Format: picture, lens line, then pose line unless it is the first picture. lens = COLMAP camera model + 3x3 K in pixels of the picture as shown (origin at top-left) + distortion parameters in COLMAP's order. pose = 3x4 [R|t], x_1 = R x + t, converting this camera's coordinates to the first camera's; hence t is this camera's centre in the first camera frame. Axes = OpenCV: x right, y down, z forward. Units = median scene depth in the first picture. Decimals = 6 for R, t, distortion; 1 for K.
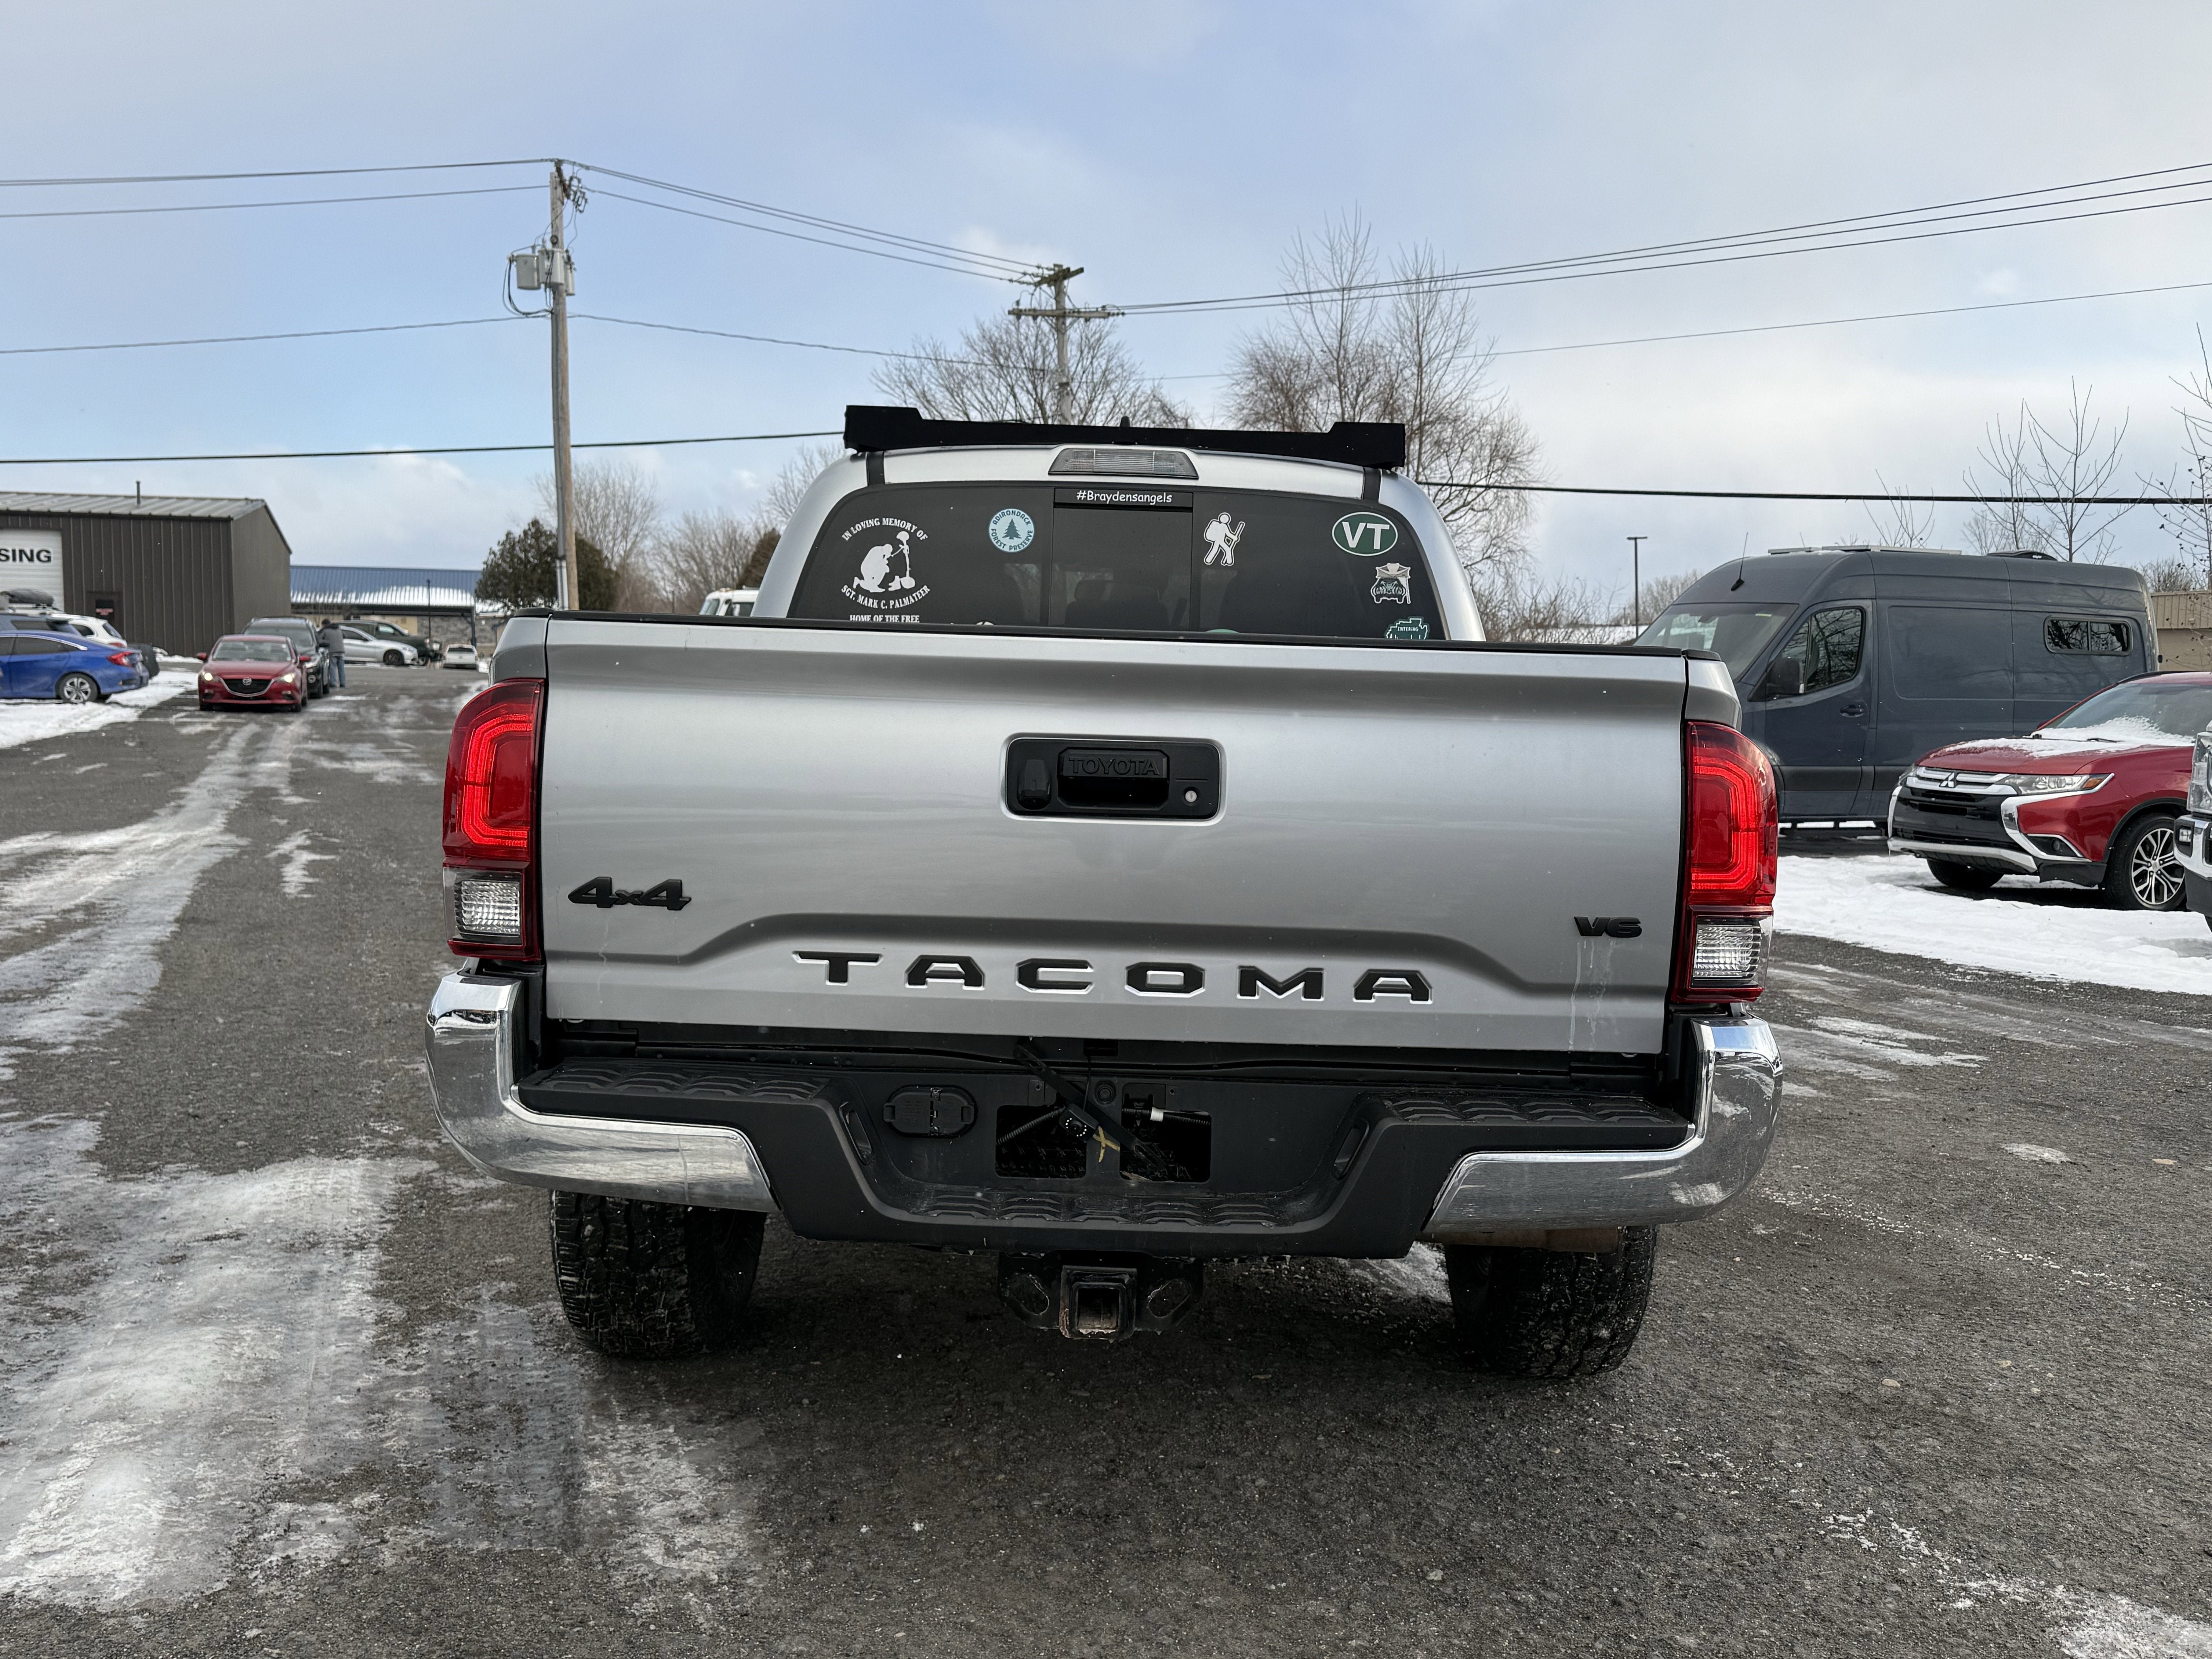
lens RADIAL K [[1983.3, 0, 1109.7], [0, 1983.3, 838.4], [0, 0, 1]] dist [0.086897, -0.155675]
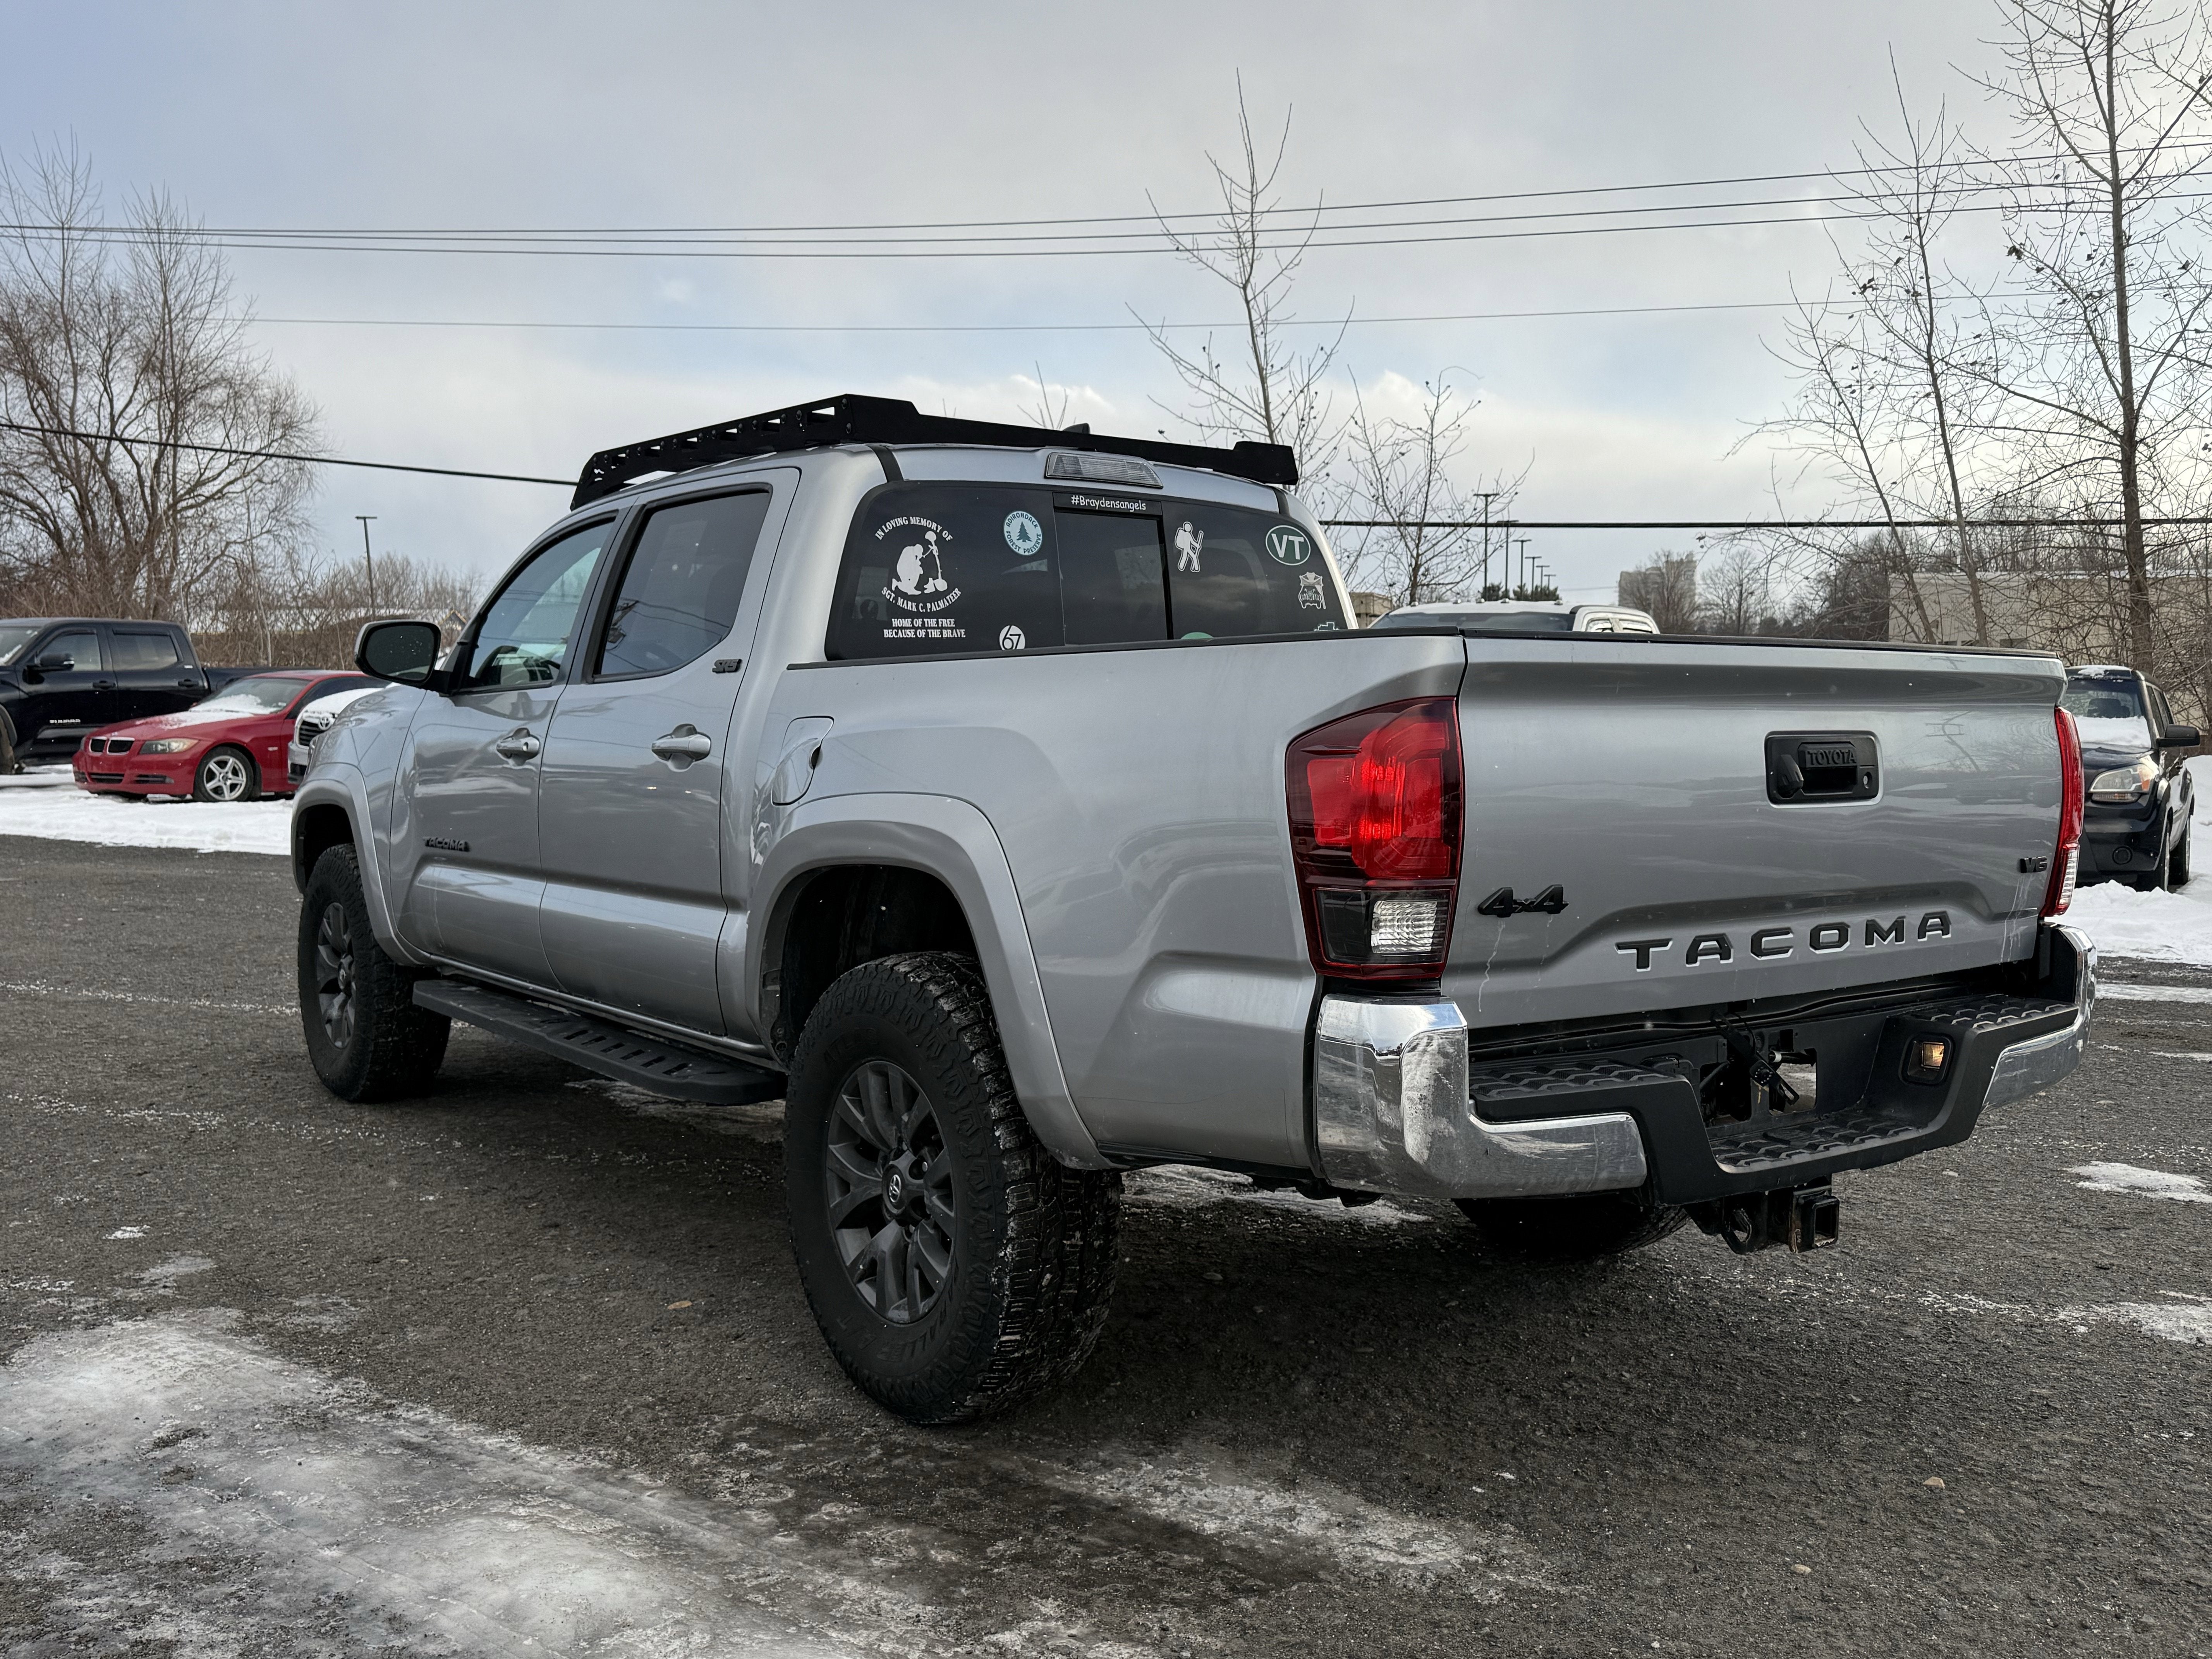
lens RADIAL K [[1983.3, 0, 1109.7], [0, 1983.3, 838.4], [0, 0, 1]] dist [0.086897, -0.155675]
pose [[0.796722, -0.065414, 0.600795, -0.622314], [0.060585, 0.997762, 0.028293, -0.028566], [-0.601302, 0.013857, 0.798902, 0.184600]]
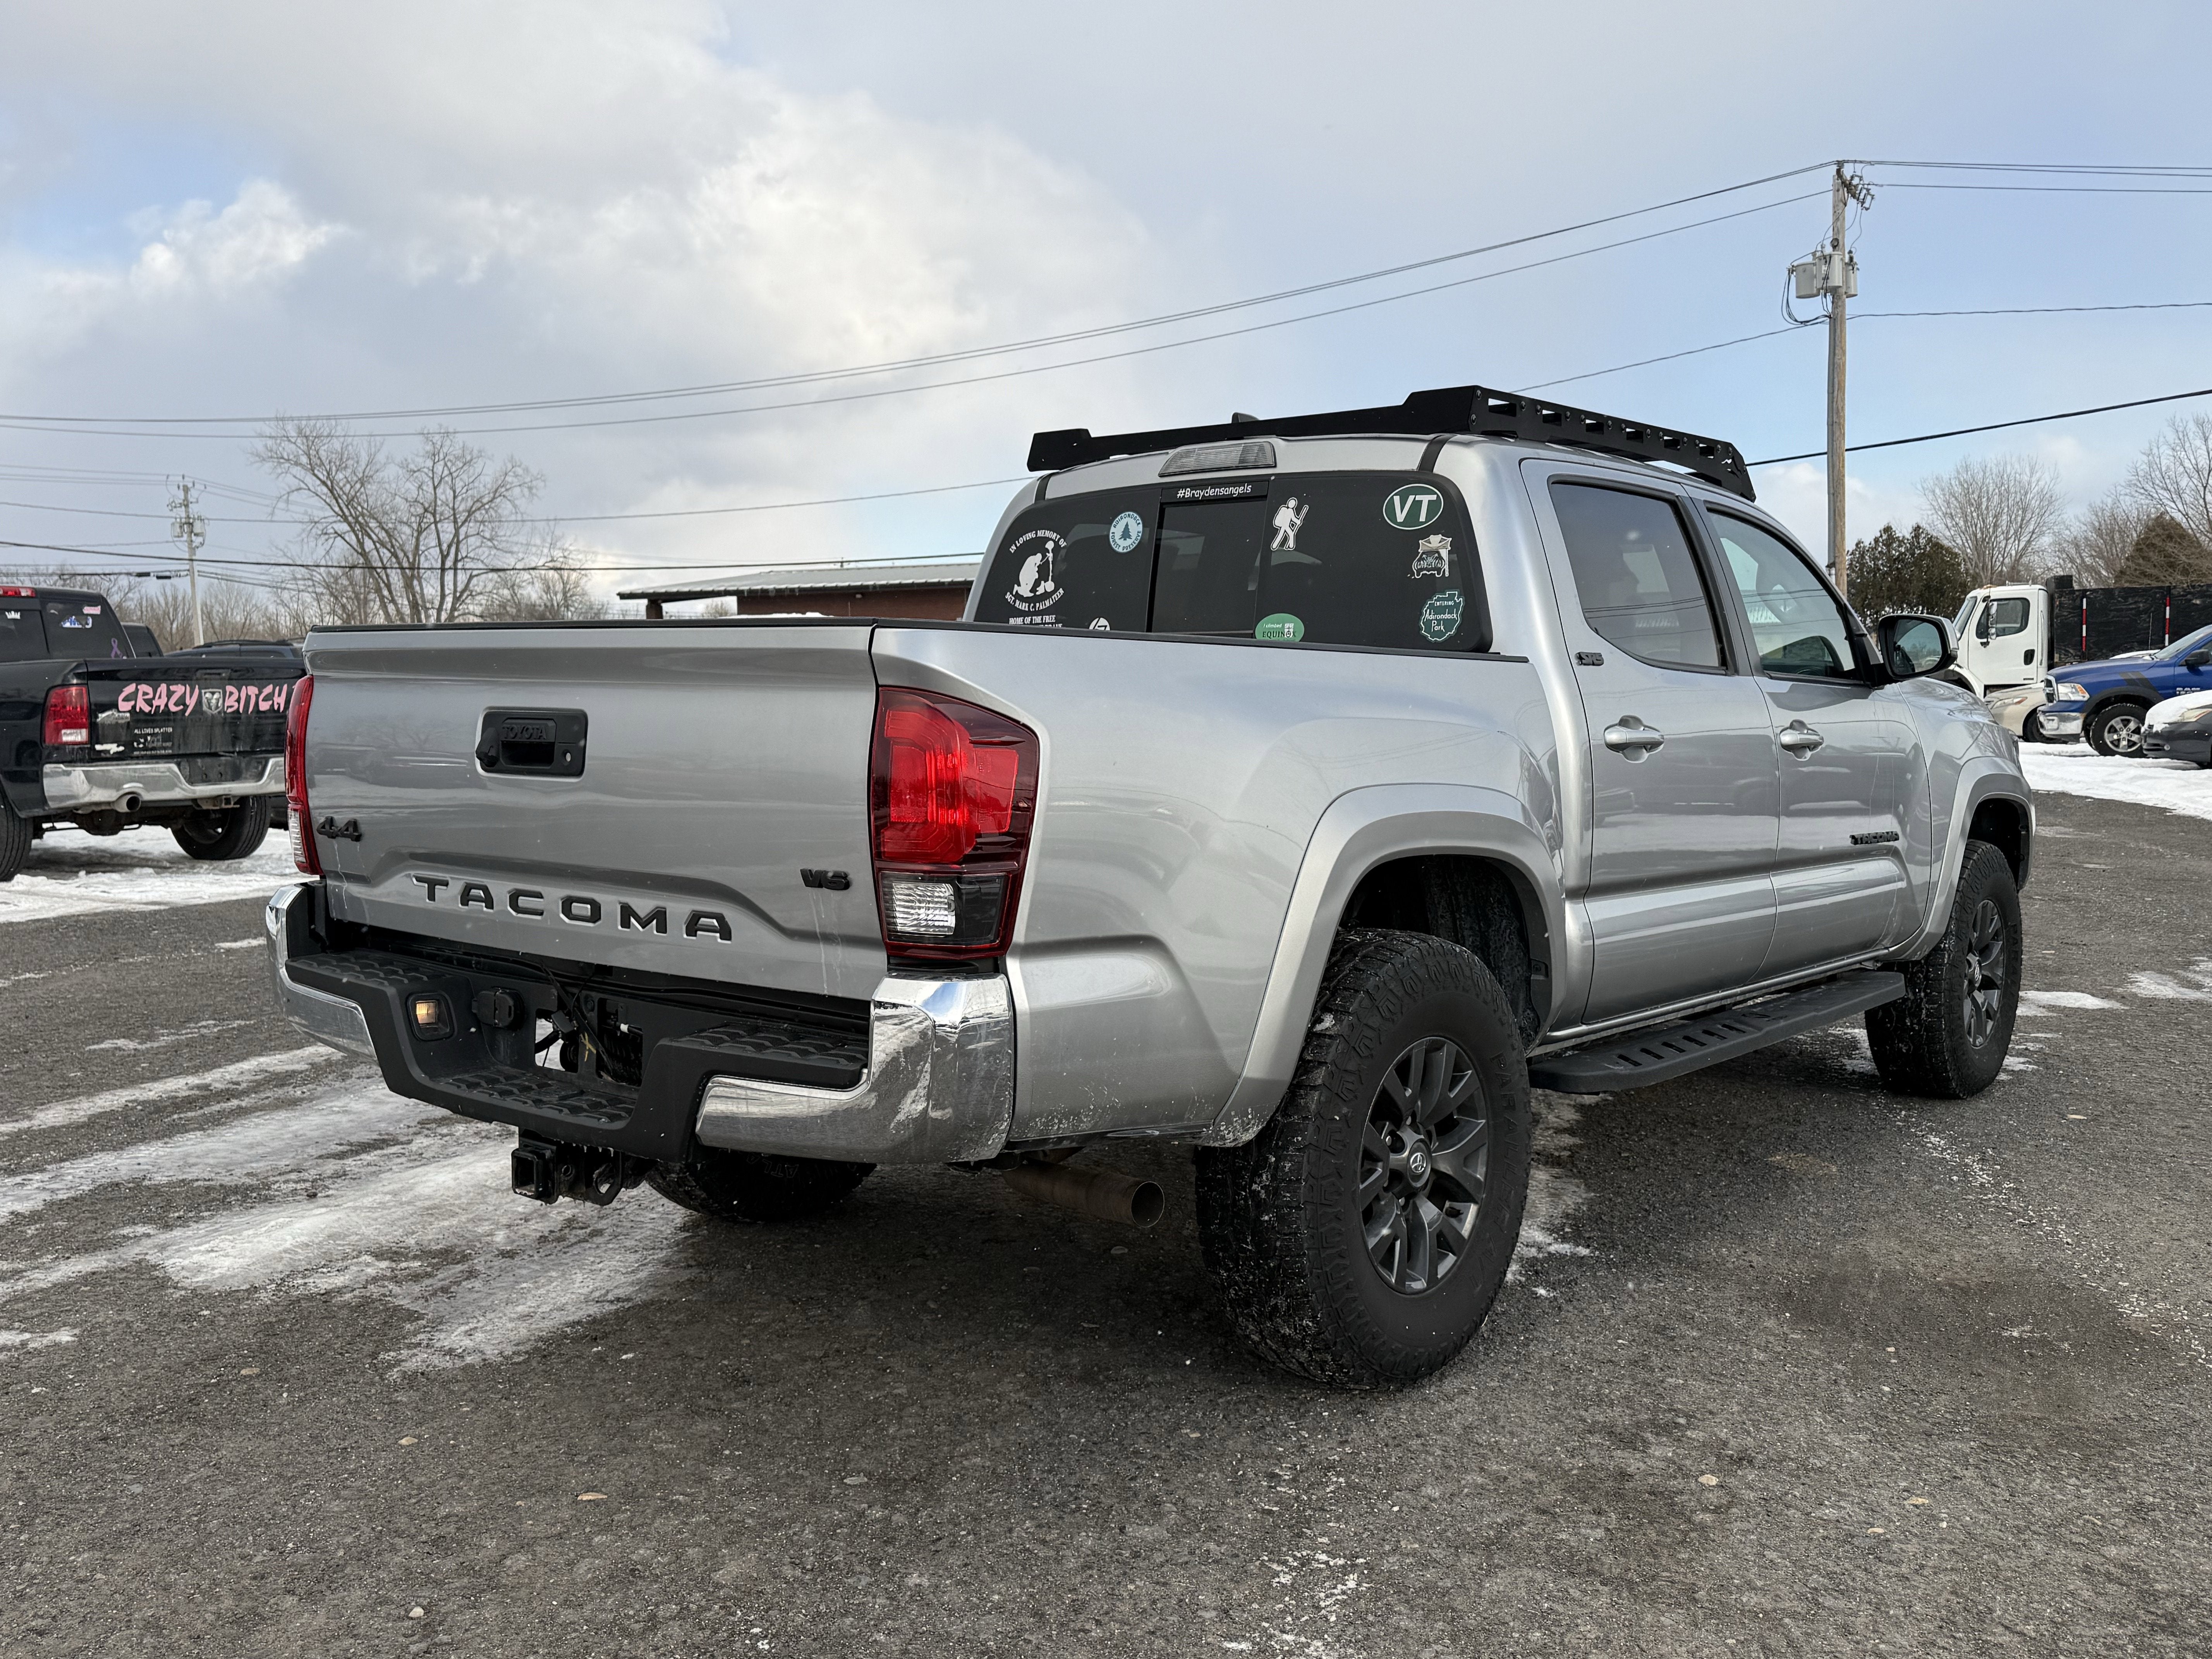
lens RADIAL K [[1955.4, 0, 1048.8], [0, 1955.4, 825.4], [0, 0, 1]] dist [0.078437, -0.124997]
pose [[0.756412, 0.019470, -0.653805, 0.620847], [-0.028454, 0.999590, -0.003152, 0.009191], [0.653476, 0.020988, 0.756656, 0.169566]]
